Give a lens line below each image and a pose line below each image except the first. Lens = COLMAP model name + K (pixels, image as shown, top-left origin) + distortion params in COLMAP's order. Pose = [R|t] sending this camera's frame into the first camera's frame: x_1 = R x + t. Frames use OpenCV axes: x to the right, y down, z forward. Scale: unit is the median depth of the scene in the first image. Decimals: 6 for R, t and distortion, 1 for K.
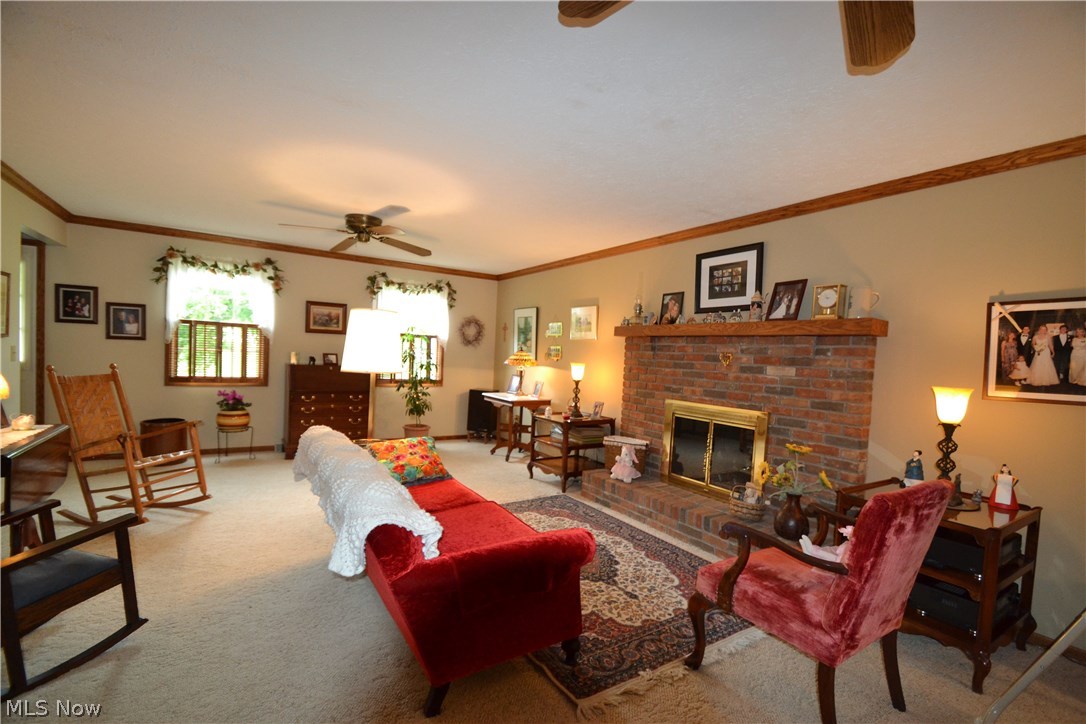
lens RADIAL K [[487.2, 0, 551.0], [0, 487.2, 370.1], [0, 0, 1]] dist [-0.005898, -0.003091]
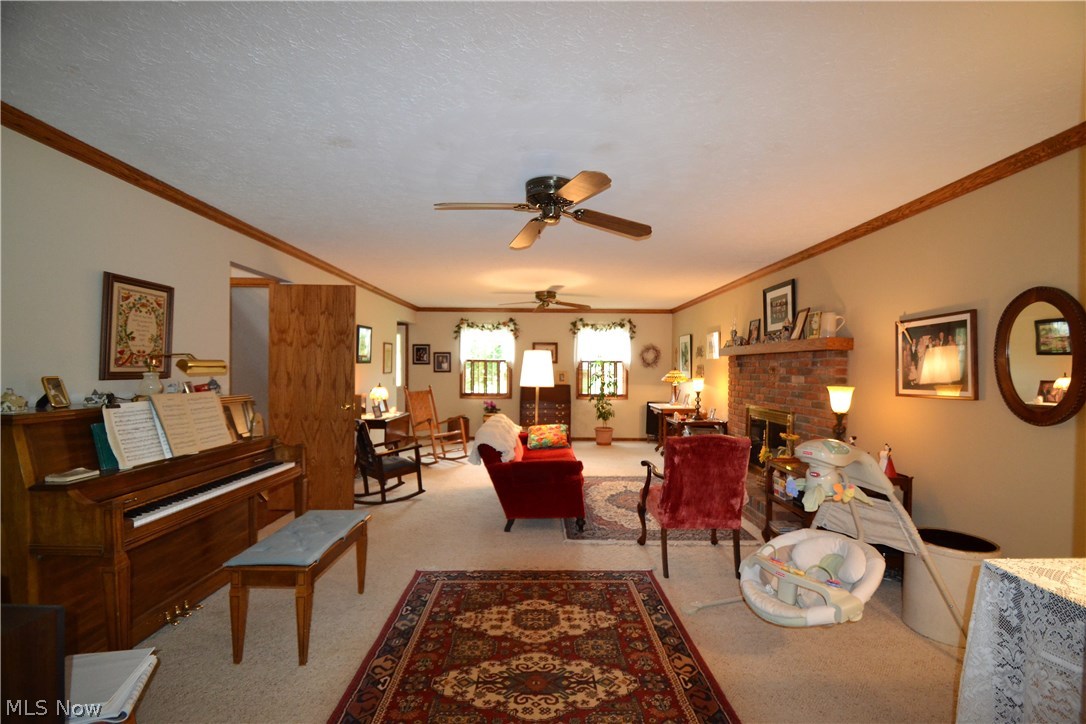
lens RADIAL K [[487.2, 0, 541.3], [0, 487.2, 361.7], [0, 0, 1]] dist [-0.005898, -0.003091]
pose [[0.836554, -0.047756, -0.545799, 0.394006], [0.014518, 0.997776, -0.065051, 0.018731], [0.547692, 0.046495, 0.835387, -0.289745]]
